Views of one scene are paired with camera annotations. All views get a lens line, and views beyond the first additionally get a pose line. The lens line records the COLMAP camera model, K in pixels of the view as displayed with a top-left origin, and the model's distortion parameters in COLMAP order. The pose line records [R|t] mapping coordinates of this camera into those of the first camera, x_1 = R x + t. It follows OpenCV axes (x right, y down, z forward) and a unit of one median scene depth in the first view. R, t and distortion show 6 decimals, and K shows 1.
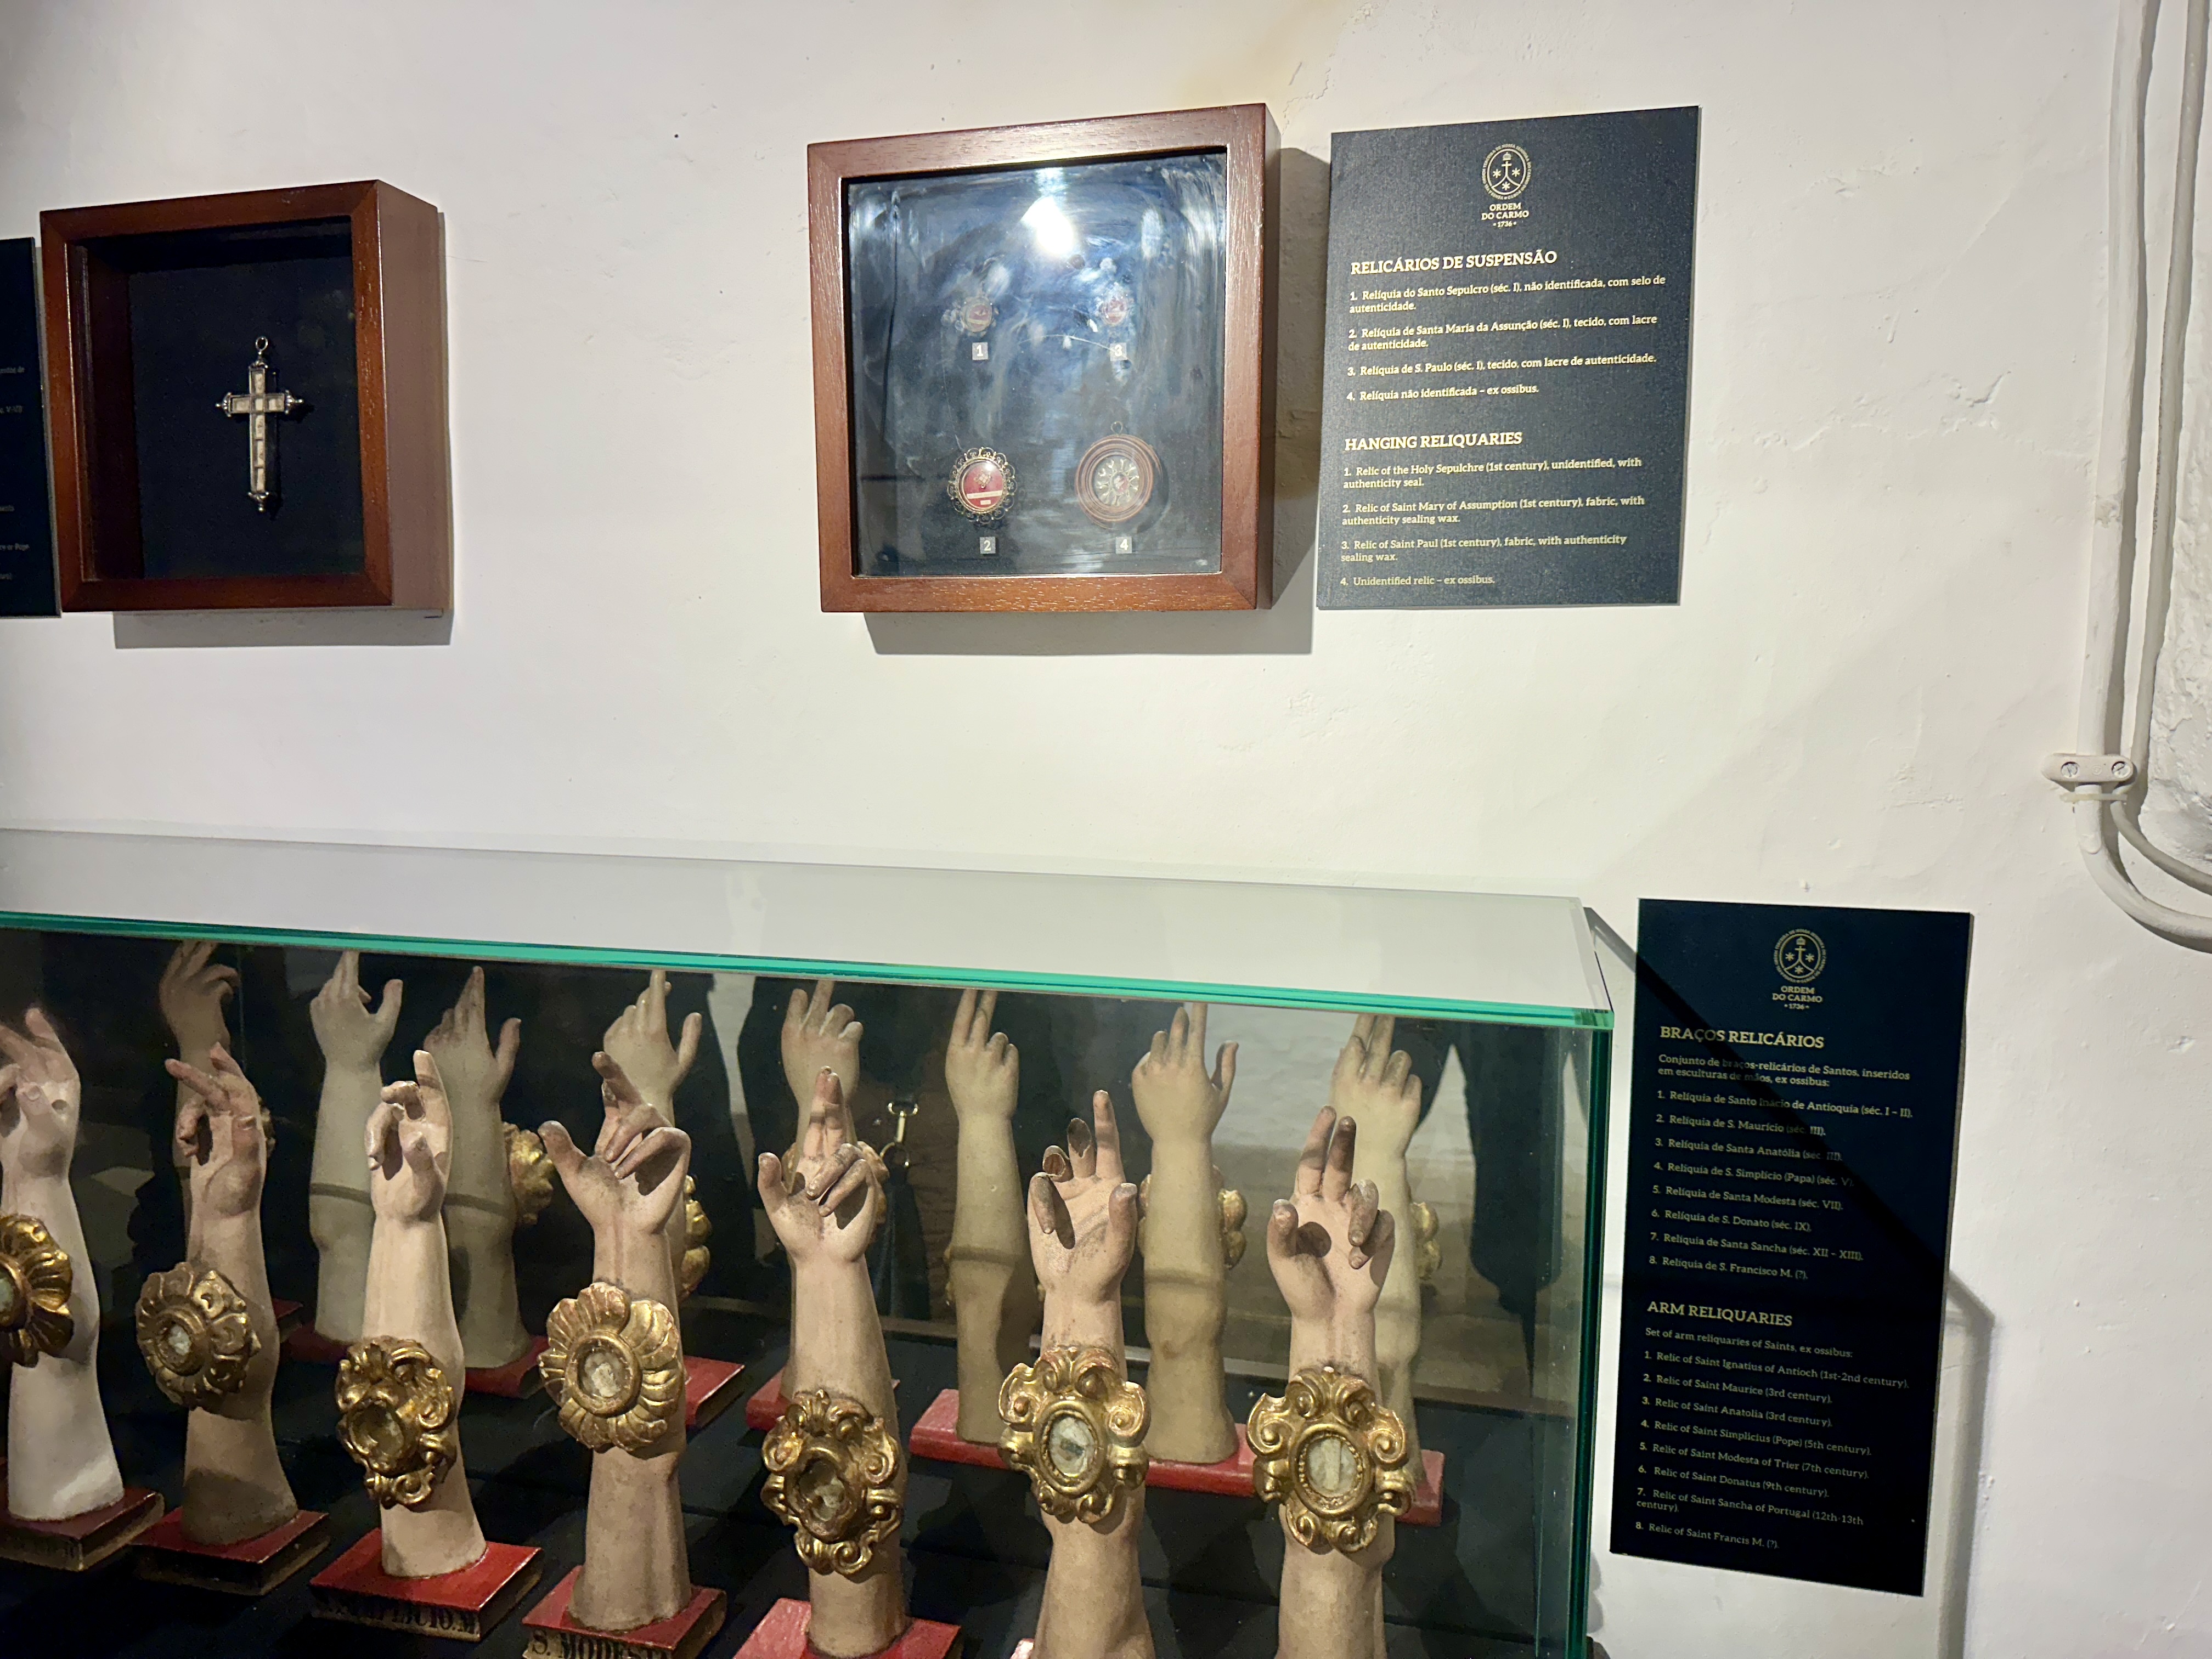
lens RADIAL K [[1592.6, 0, 1091.6], [0, 1592.6, 829.8], [0, 0, 1]] dist [0.153050, -0.337503]
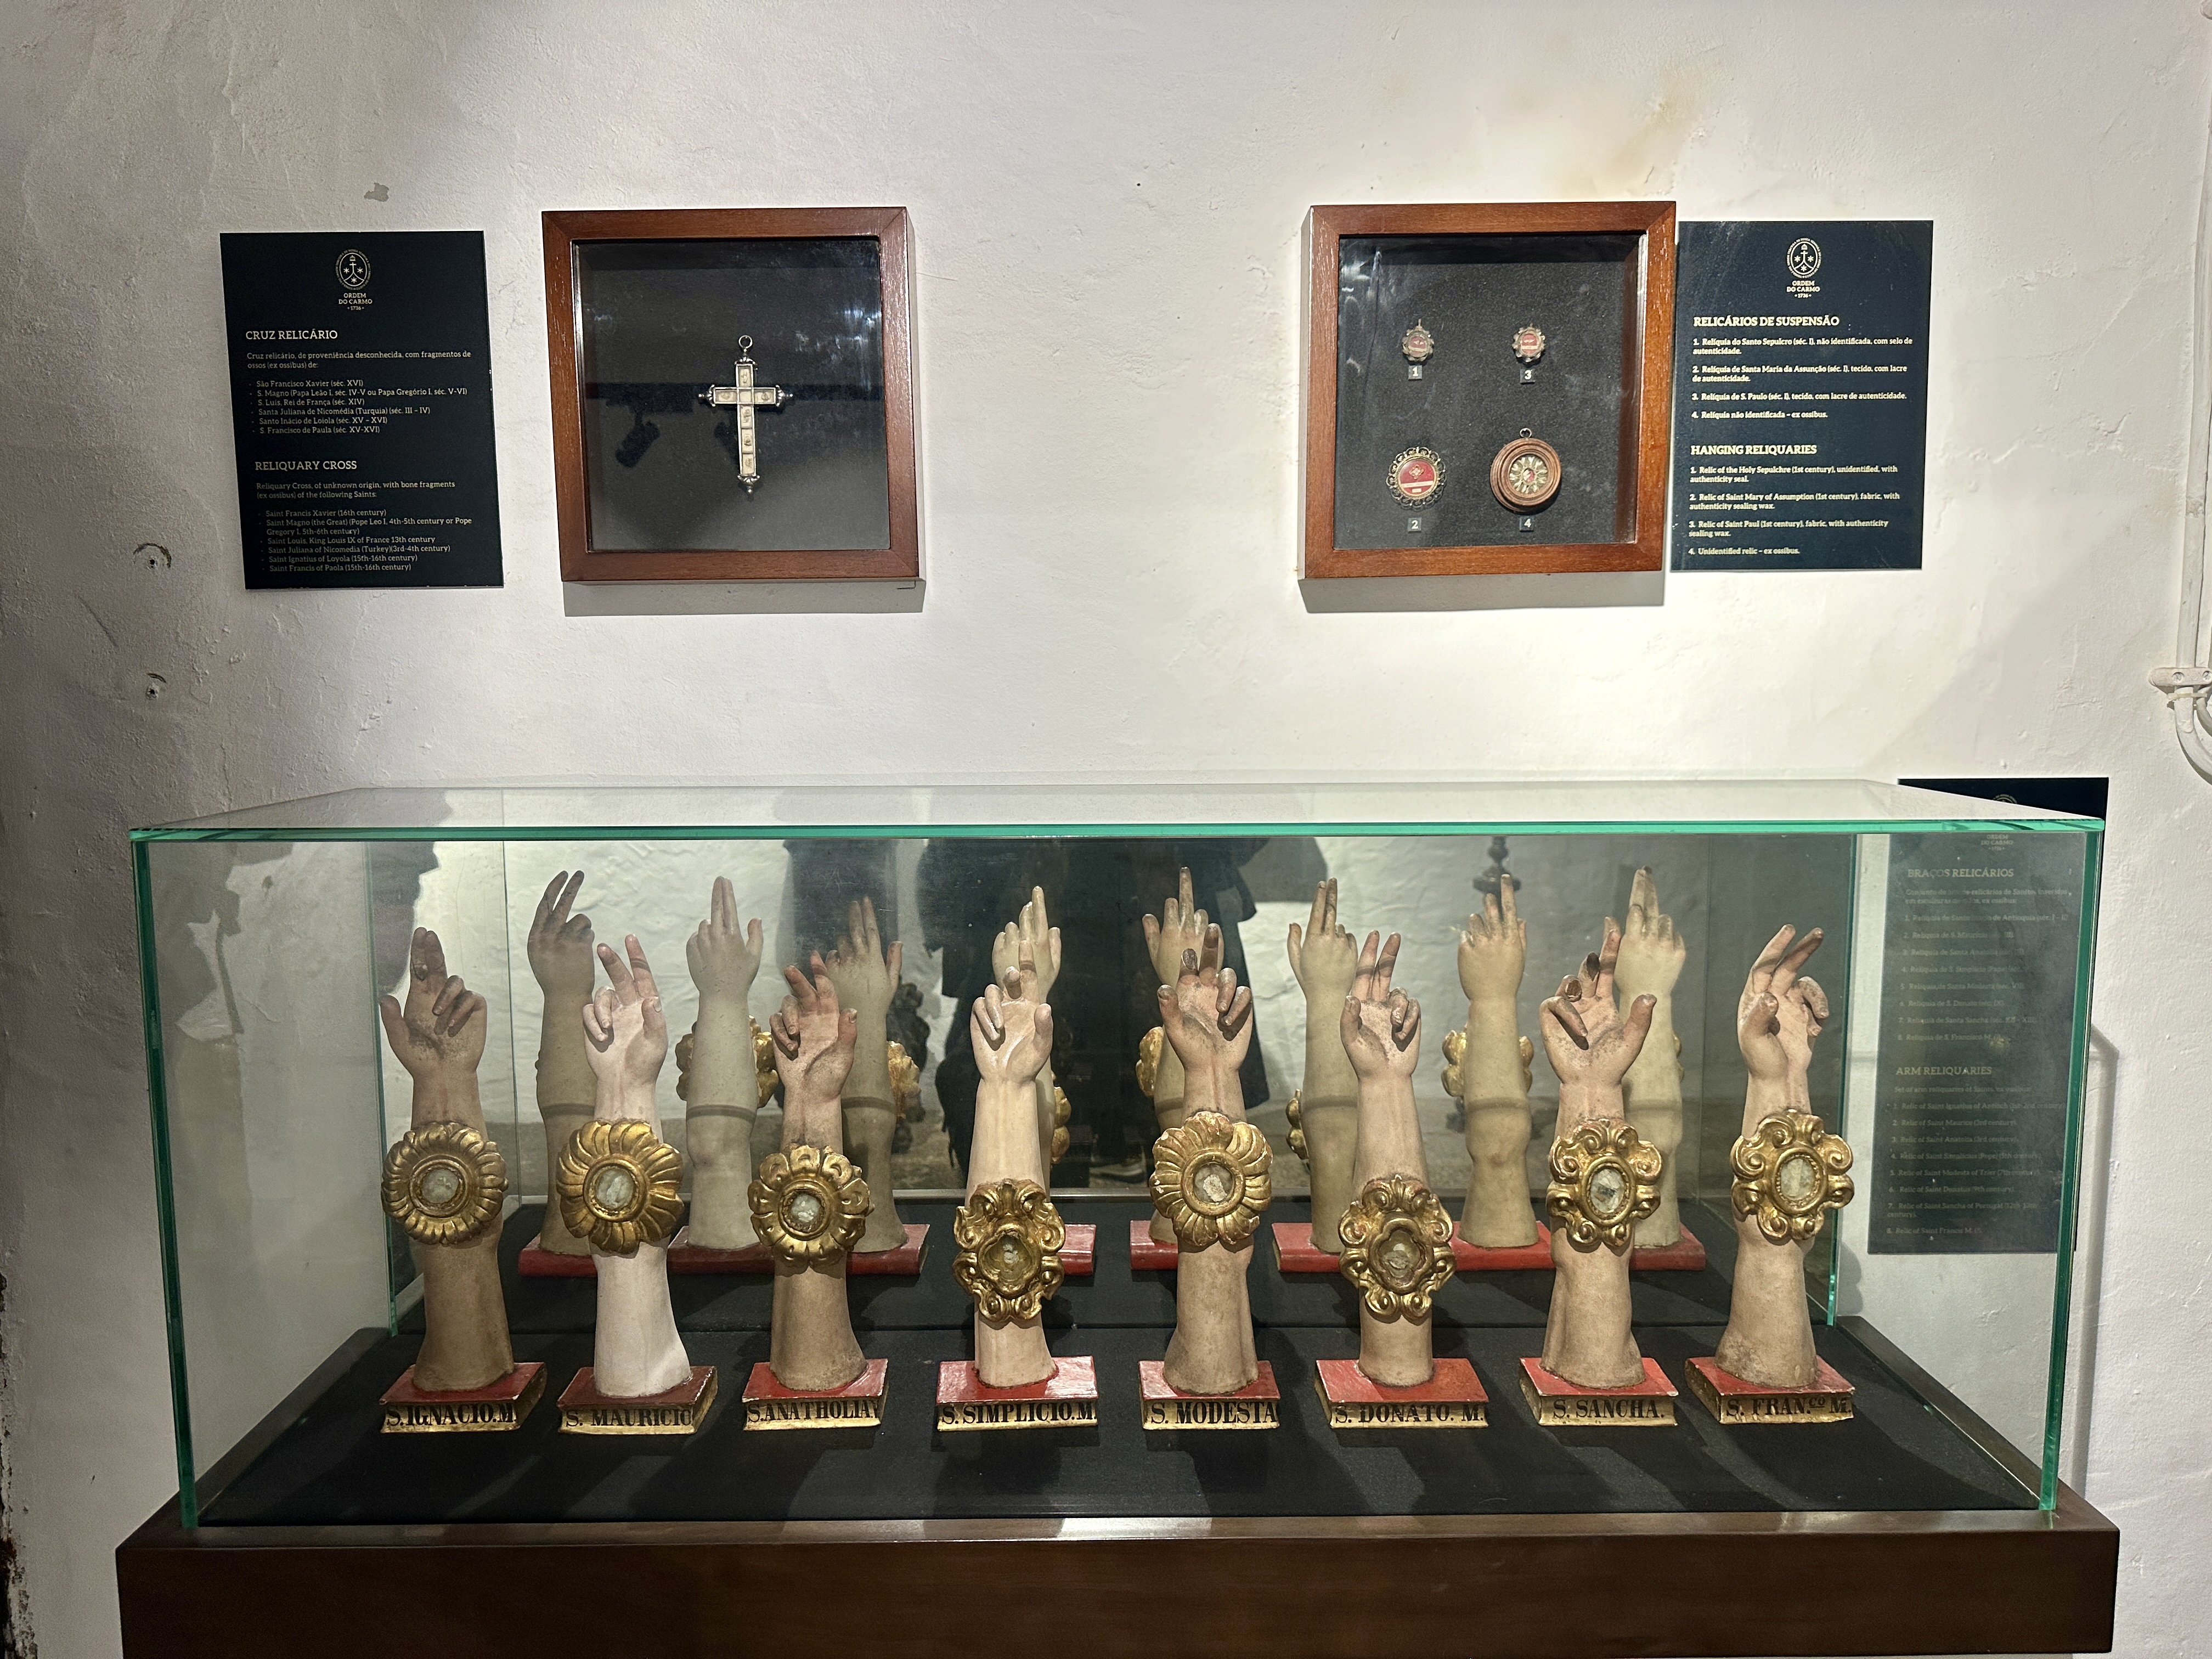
lens RADIAL K [[1592.6, 0, 1091.6], [0, 1592.6, 829.8], [0, 0, 1]] dist [0.153050, -0.337503]
pose [[0.965031, -0.040183, 0.259037, -0.700517], [0.040502, 0.999171, 0.004107, 0.052478], [-0.258987, 0.006528, 0.965859, -0.178728]]
